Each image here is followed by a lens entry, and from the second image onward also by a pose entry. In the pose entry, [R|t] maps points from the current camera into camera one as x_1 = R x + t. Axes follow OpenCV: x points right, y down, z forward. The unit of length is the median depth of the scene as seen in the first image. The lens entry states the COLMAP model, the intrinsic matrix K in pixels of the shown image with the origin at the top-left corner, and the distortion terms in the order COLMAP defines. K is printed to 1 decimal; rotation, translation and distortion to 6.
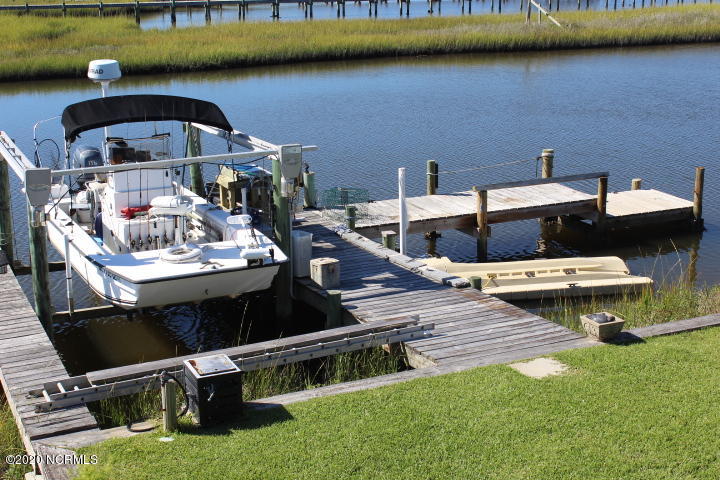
lens RADIAL K [[1079.3, 0, 344.2], [0, 1079.3, 239.1], [0, 0, 1]] dist [-0.027368, 0.023106]
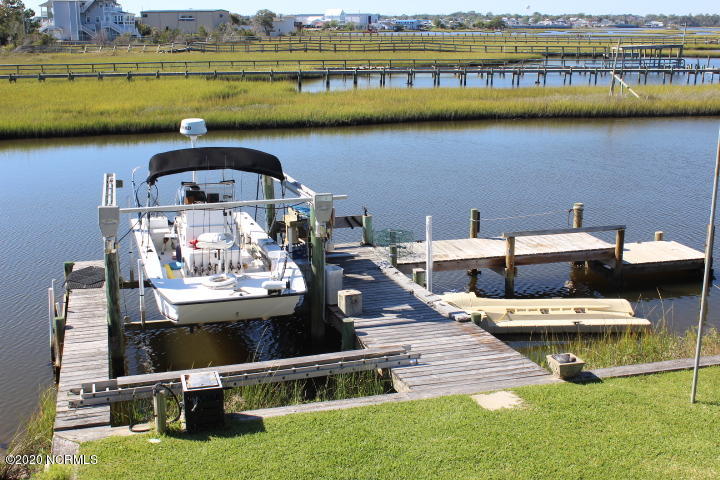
lens RADIAL K [[866.0, 0, 346.9], [0, 866.0, 242.8], [0, 0, 1]] dist [-0.082867, 0.084788]
pose [[0.987648, 0.045192, -0.150031, 0.116160], [-0.048298, 0.998686, -0.017123, -0.017393], [0.149060, 0.024158, 0.988533, 0.057345]]
